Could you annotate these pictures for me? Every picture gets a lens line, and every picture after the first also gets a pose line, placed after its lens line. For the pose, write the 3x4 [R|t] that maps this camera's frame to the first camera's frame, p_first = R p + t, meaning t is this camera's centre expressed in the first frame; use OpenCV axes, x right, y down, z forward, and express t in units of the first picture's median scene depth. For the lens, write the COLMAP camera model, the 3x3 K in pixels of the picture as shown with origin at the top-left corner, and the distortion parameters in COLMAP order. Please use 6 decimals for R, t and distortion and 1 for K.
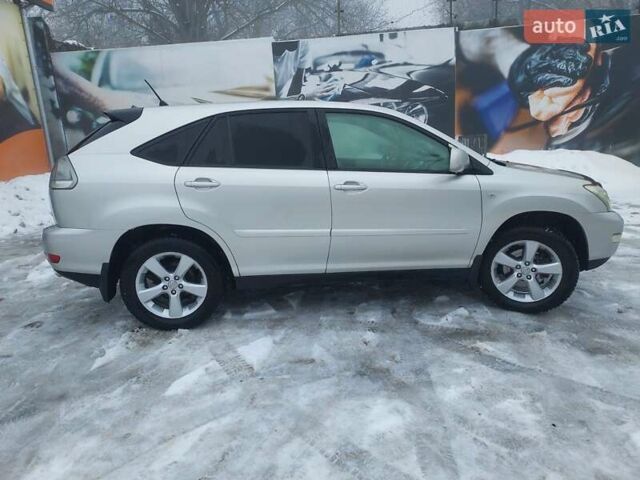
lens RADIAL K [[454.6, 0, 325.7], [0, 454.6, 238.1], [0, 0, 1]] dist [0.029554, 0.001304]
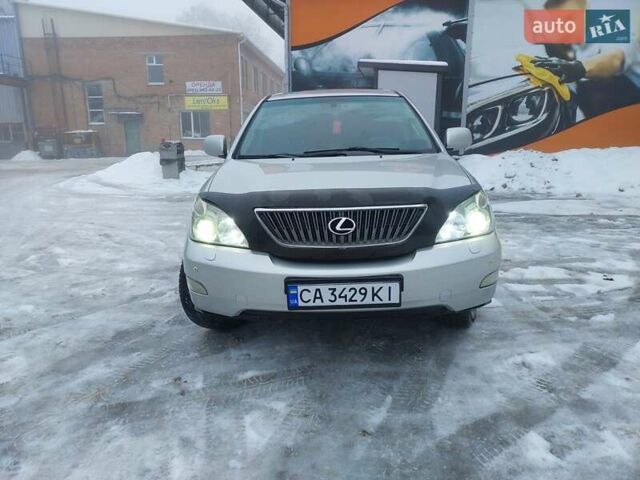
lens RADIAL K [[454.6, 0, 322.0], [0, 454.6, 238.8], [0, 0, 1]] dist [0.029554, 0.001304]
pose [[-0.102790, 0.260523, -0.959980, 0.446550], [-0.190812, 0.942005, 0.276076, -0.101467], [0.976230, 0.211553, -0.047118, 0.435728]]
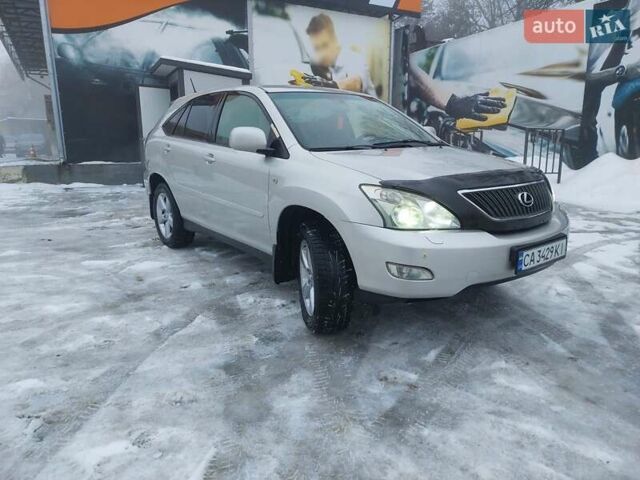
lens RADIAL K [[454.6, 0, 321.3], [0, 454.6, 241.4], [0, 0, 1]] dist [0.029554, 0.001304]
pose [[0.528396, 0.217602, -0.820638, 0.394360], [-0.194356, 0.971931, 0.132576, -0.038198], [0.826452, 0.089444, 0.555856, 0.194437]]
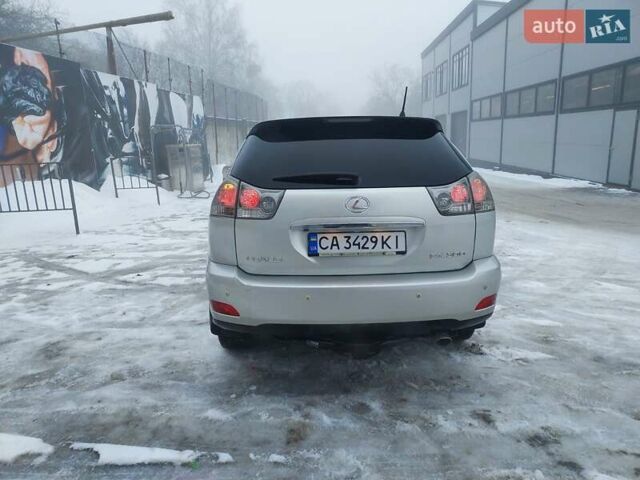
lens RADIAL K [[454.6, 0, 318.9], [0, 454.6, 237.6], [0, 0, 1]] dist [0.029554, 0.001304]
pose [[0.052528, -0.160057, 0.985709, -0.449323], [0.237602, 0.960728, 0.143339, -0.079490], [-0.969941, 0.226677, 0.088495, 0.393739]]
